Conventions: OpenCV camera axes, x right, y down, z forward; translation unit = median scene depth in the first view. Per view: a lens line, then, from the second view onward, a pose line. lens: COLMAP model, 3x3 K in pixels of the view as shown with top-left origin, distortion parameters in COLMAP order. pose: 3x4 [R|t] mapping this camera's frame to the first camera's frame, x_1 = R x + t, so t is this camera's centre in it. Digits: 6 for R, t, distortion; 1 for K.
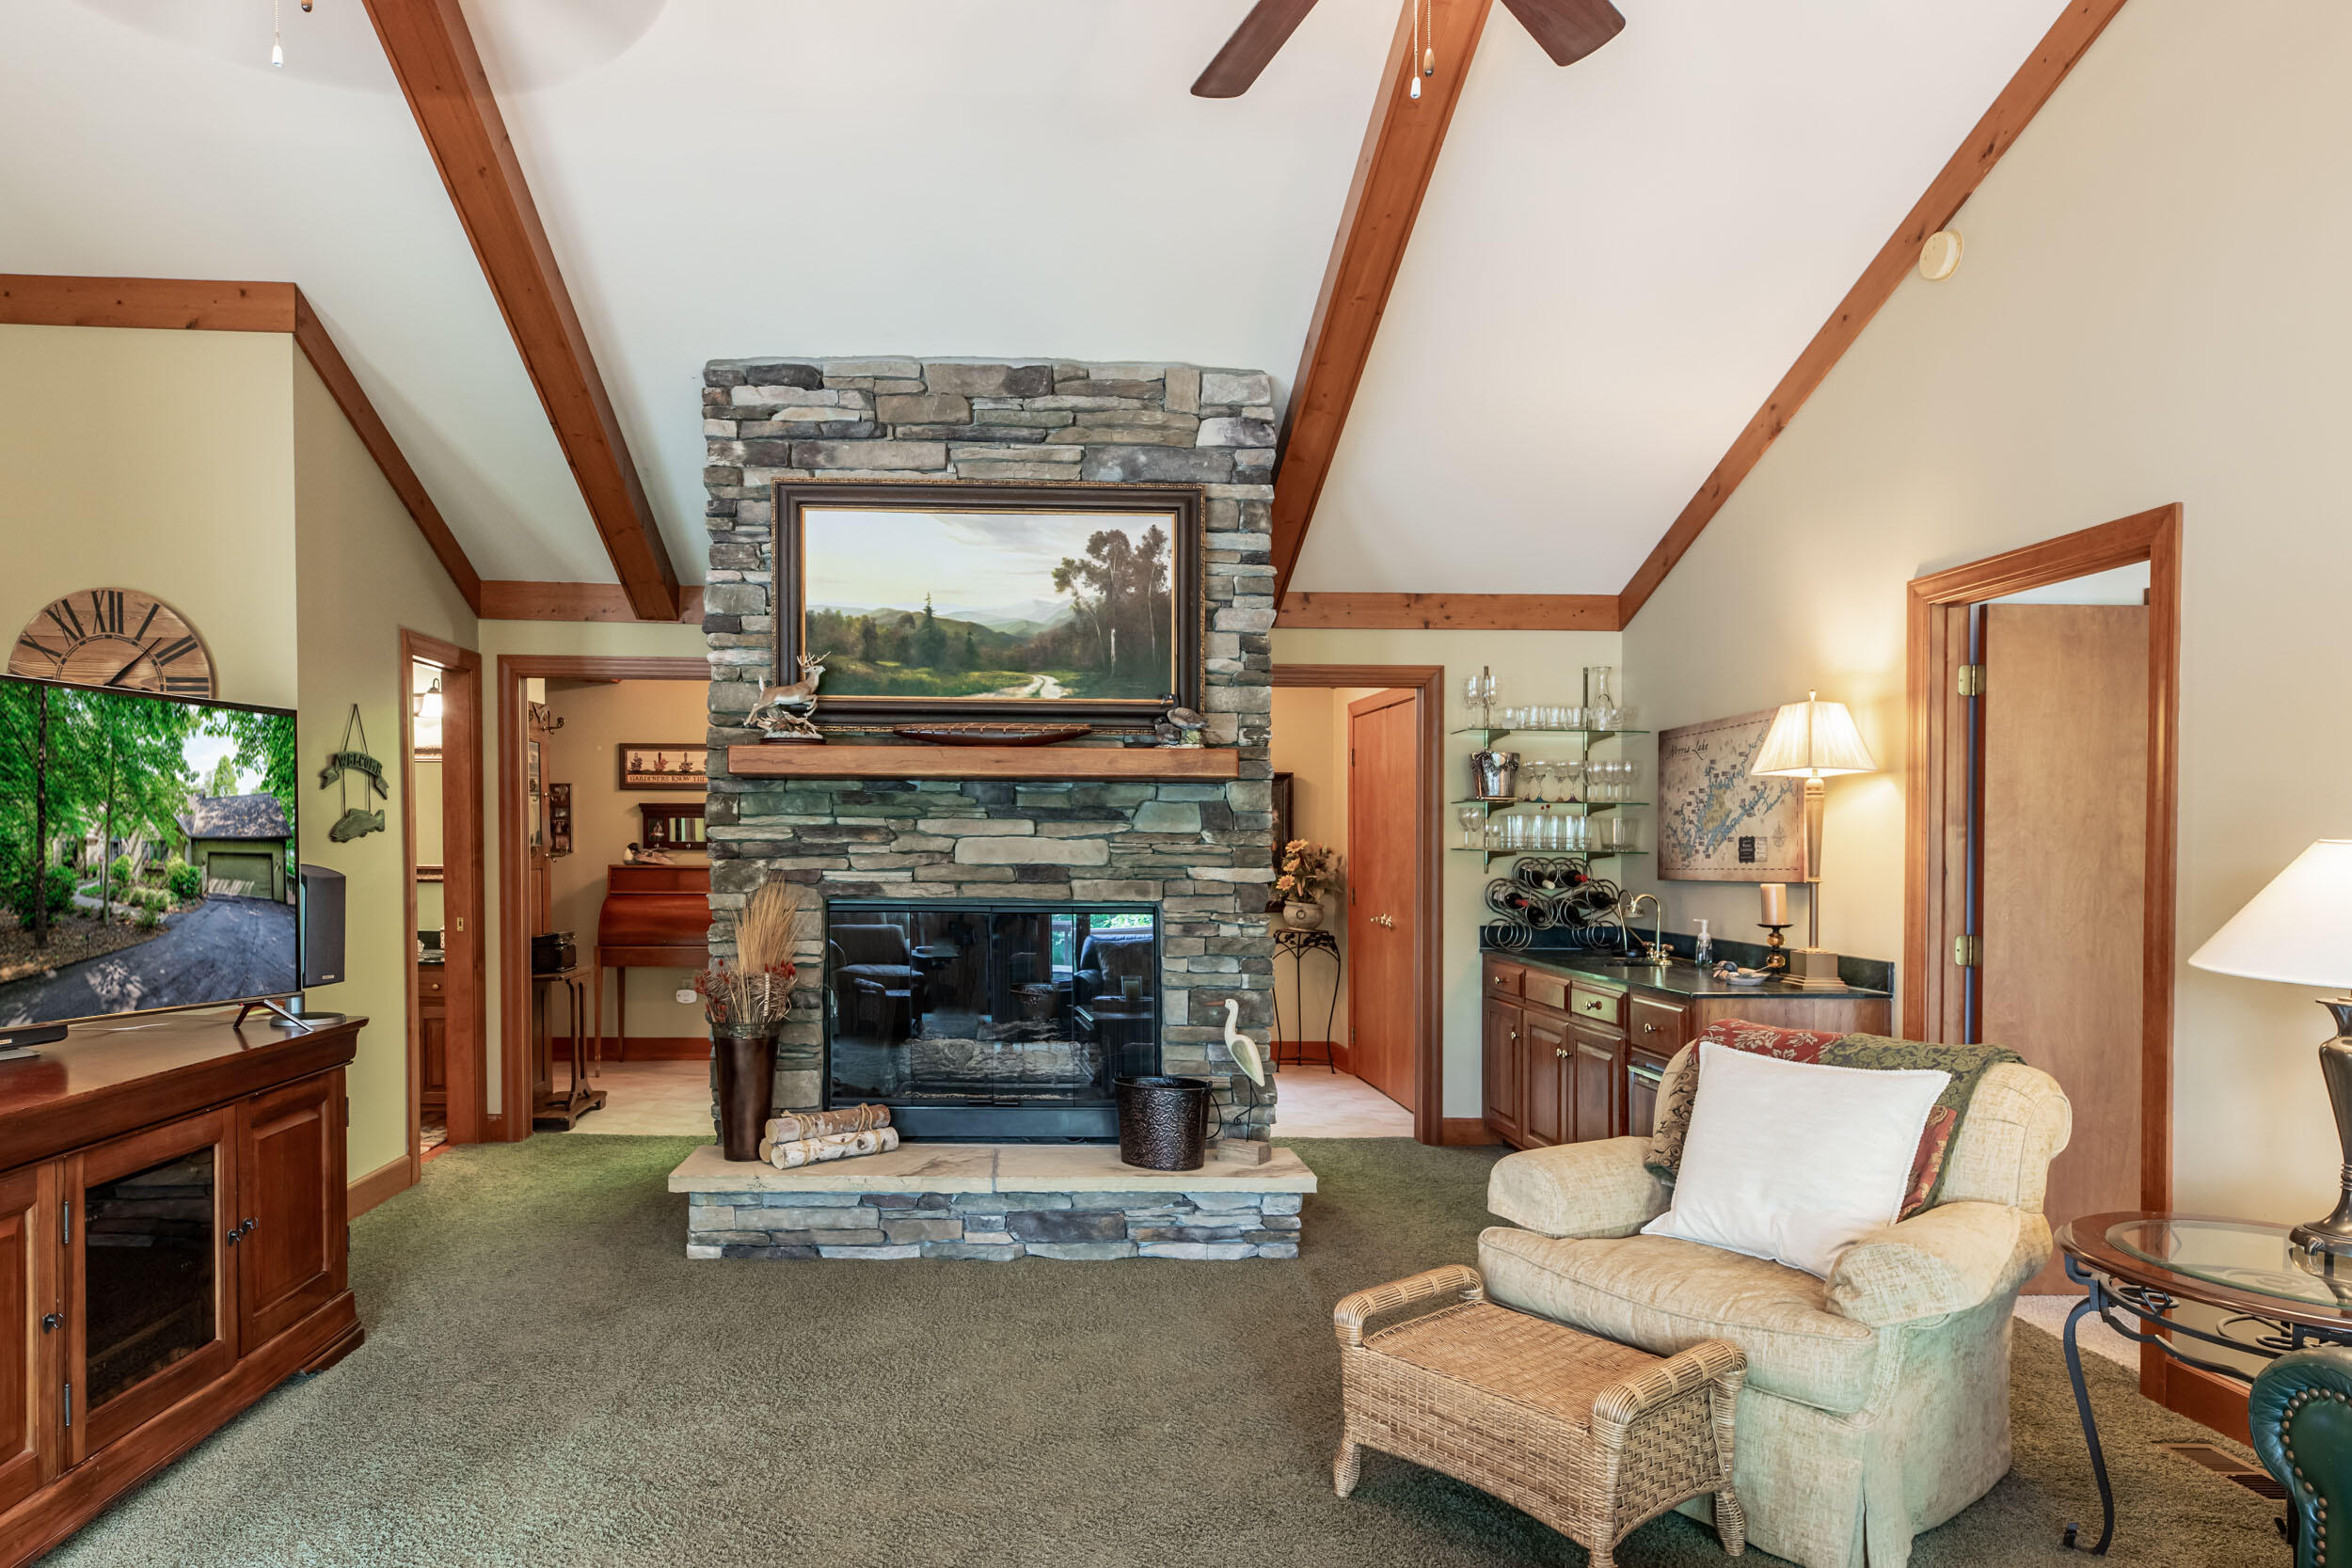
lens RADIAL K [[1359.5, 0, 932.2], [0, 1359.5, 867.5], [0, 0, 1]] dist [-0.003002, 0.000487]
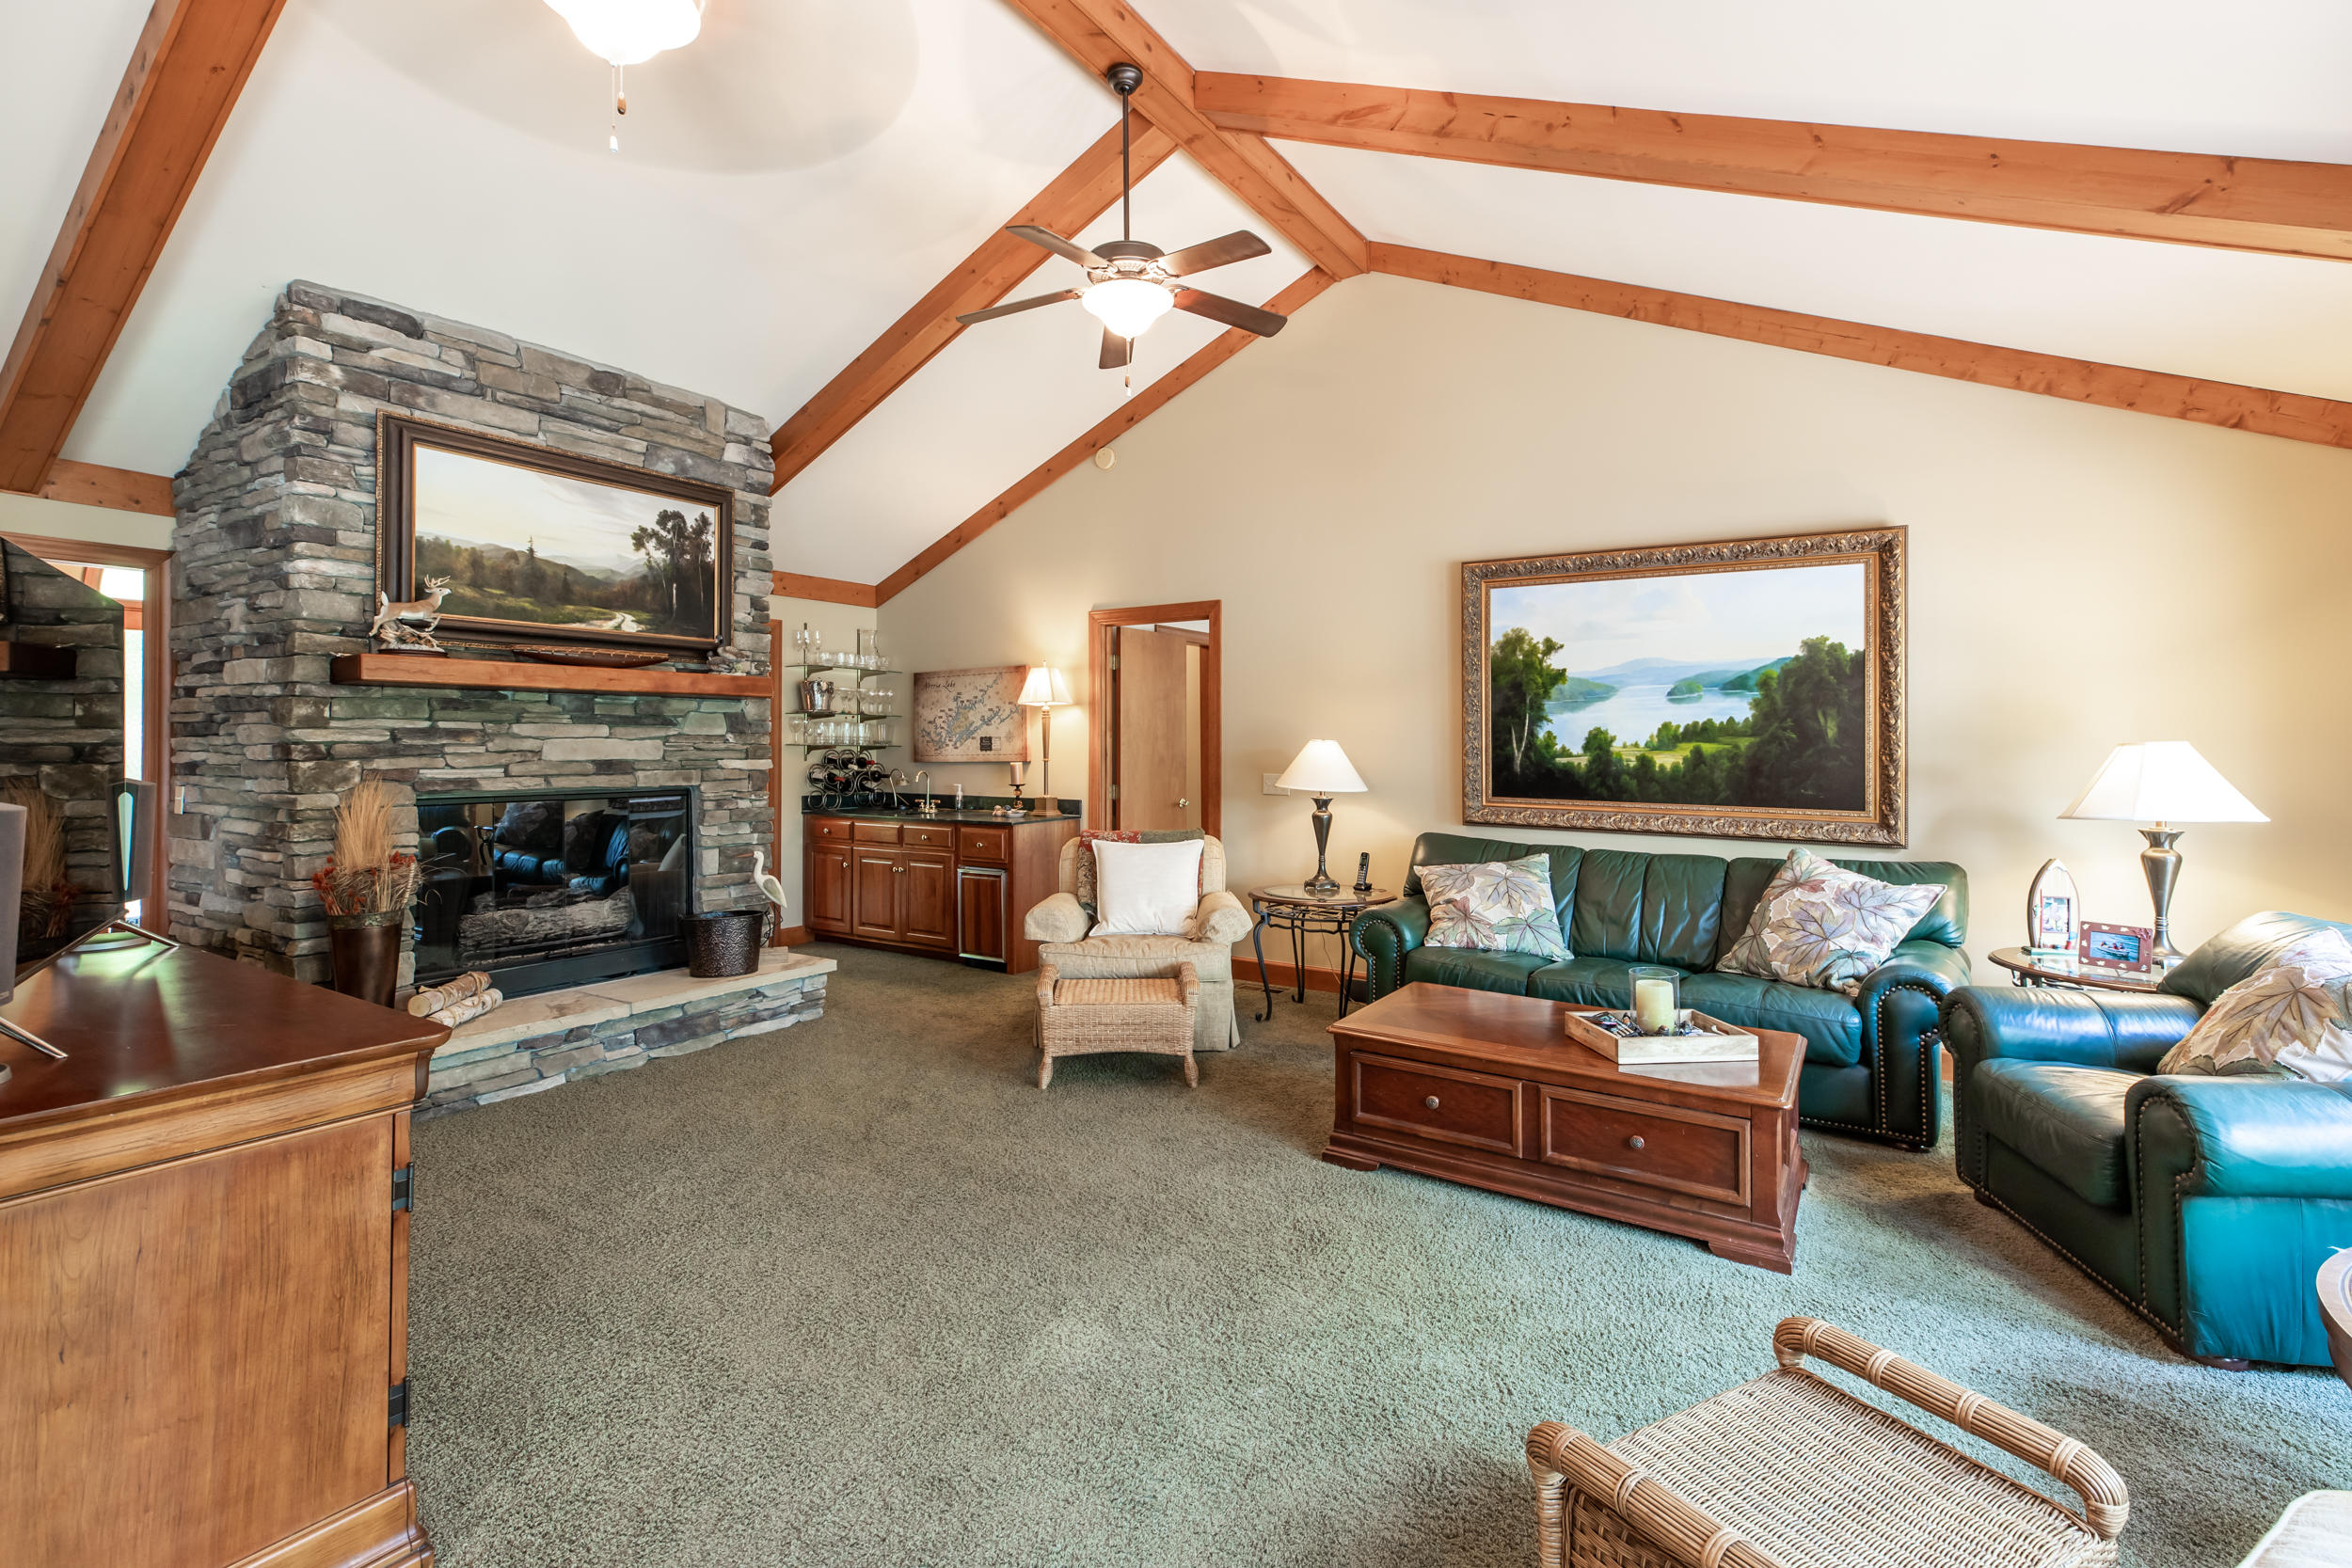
lens RADIAL K [[1073.0, 0, 1167.5], [0, 1073.0, 723.4], [0, 0, 1]] dist [0.005025, -0.000634]
pose [[0.568314, 0.008188, 0.822771, -0.459822], [0.017433, 0.999606, -0.021989, -0.005186], [-0.822627, 0.026840, 0.567948, -0.002272]]
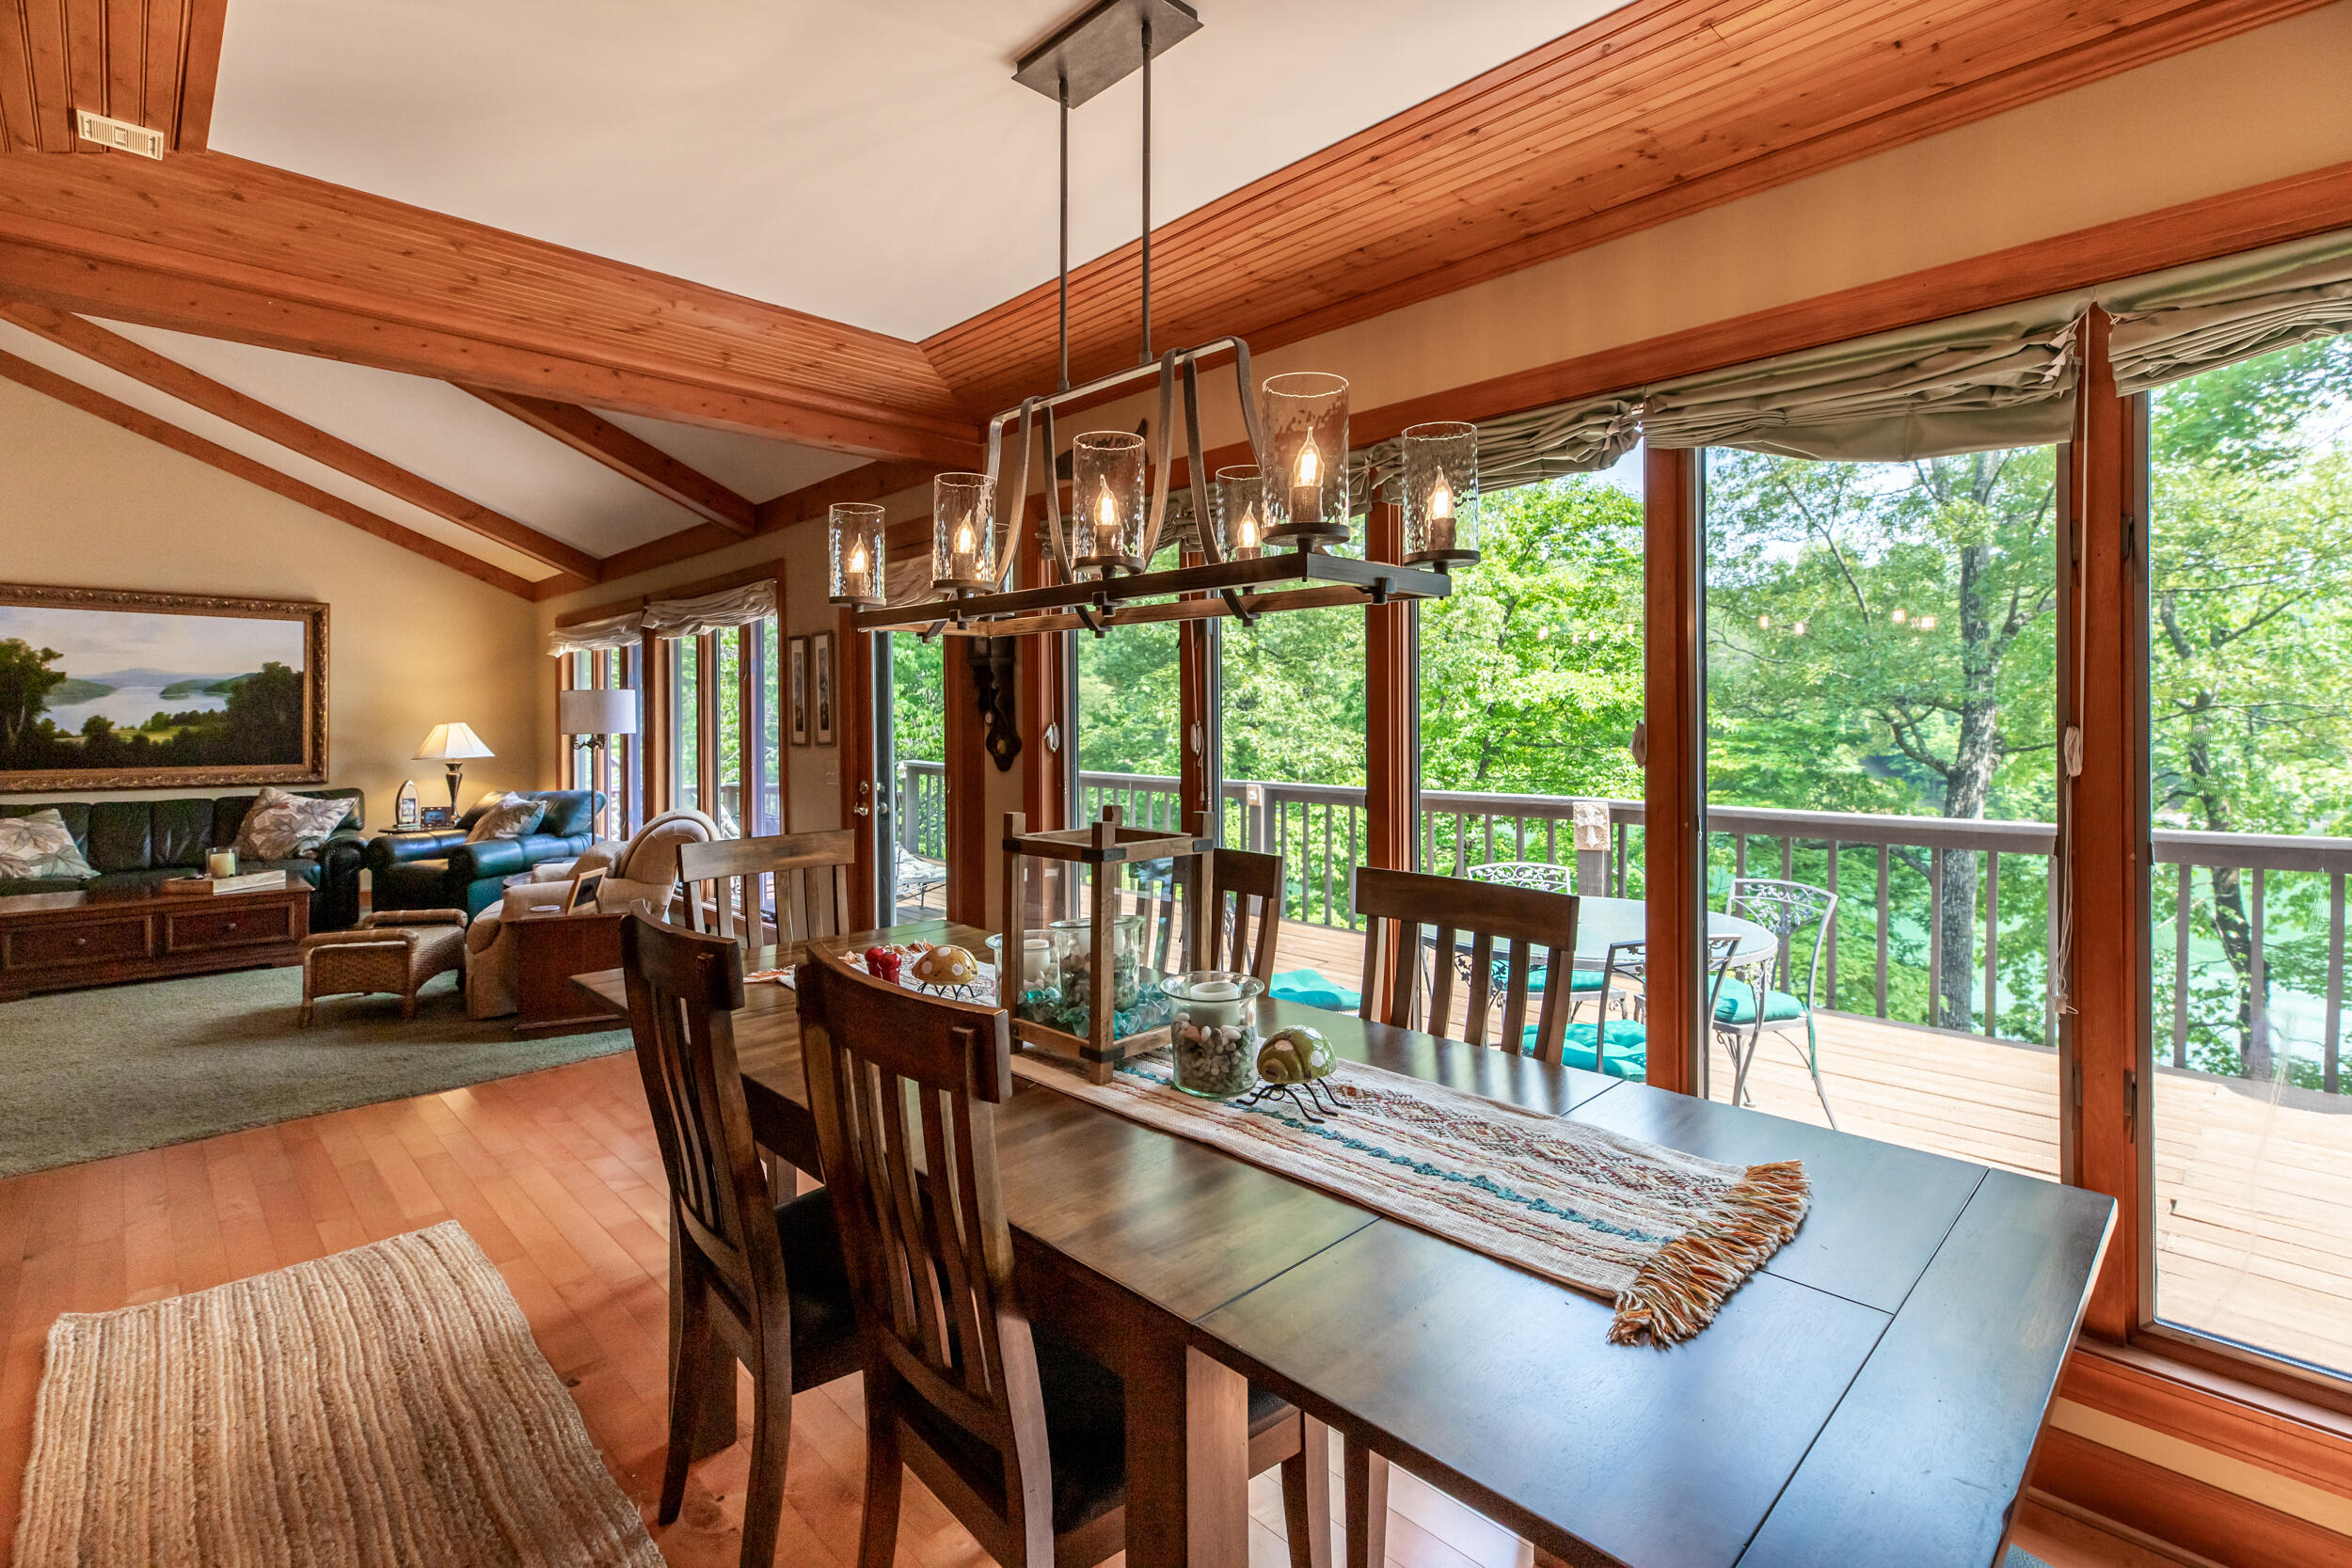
lens RADIAL K [[1073.0, 0, 1167.5], [0, 1073.0, 723.4], [0, 0, 1]] dist [0.005025, -0.000634]
pose [[-0.679009, -0.007470, 0.734092, -1.312874], [0.015106, 0.999594, 0.024143, -0.018199], [-0.733974, 0.027482, -0.678621, 0.154435]]
